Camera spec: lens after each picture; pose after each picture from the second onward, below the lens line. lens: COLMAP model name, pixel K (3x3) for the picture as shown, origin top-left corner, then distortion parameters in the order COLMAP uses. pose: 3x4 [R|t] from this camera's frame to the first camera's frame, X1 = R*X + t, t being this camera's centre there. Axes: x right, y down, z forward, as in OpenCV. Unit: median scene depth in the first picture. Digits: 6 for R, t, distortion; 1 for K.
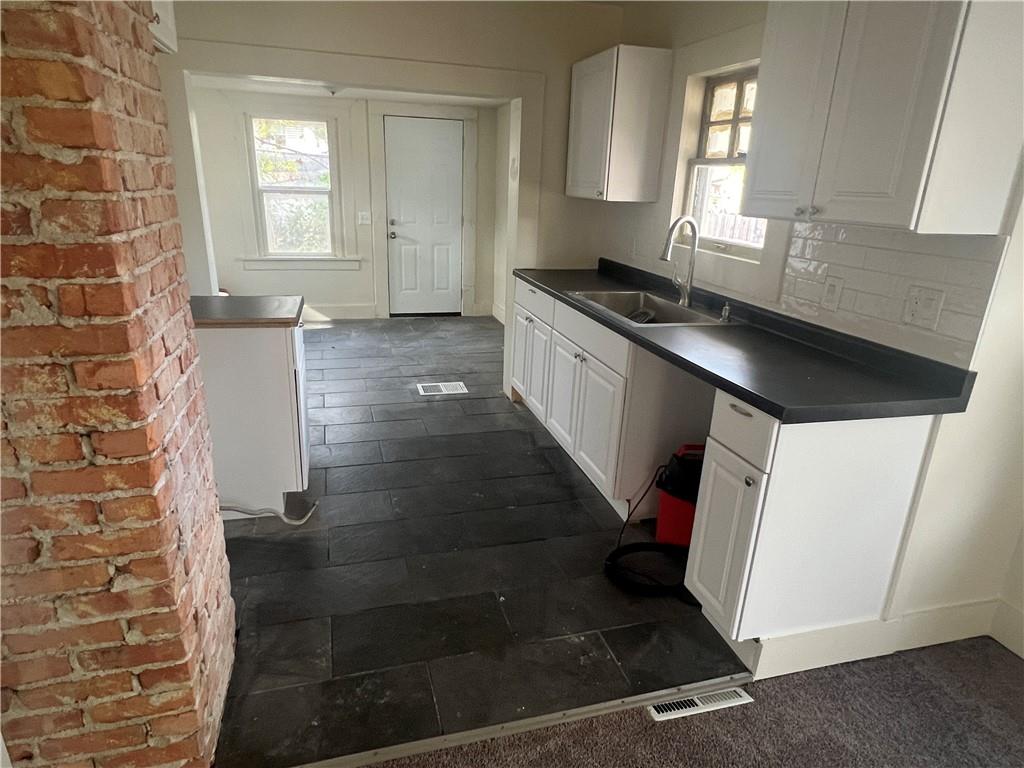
lens RADIAL K [[606.2, 0, 511.6], [0, 606.2, 382.1], [0, 0, 1]] dist [-0.001649, 0.000234]
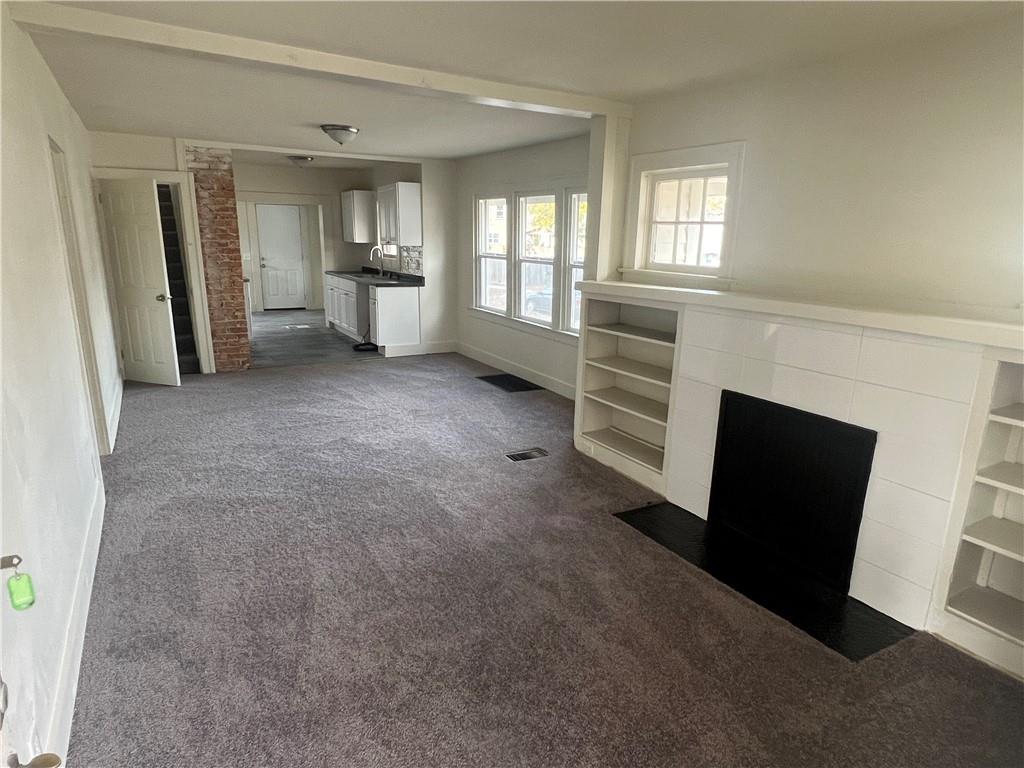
lens RADIAL K [[606.2, 0, 507.4], [0, 606.2, 383.9], [0, 0, 1]] dist [-0.001649, 0.000234]
pose [[0.971428, -0.074107, 0.225466, 0.189198], [0.091008, 0.993694, -0.065499, 0.701129], [-0.219190, 0.084147, 0.972047, -2.136585]]
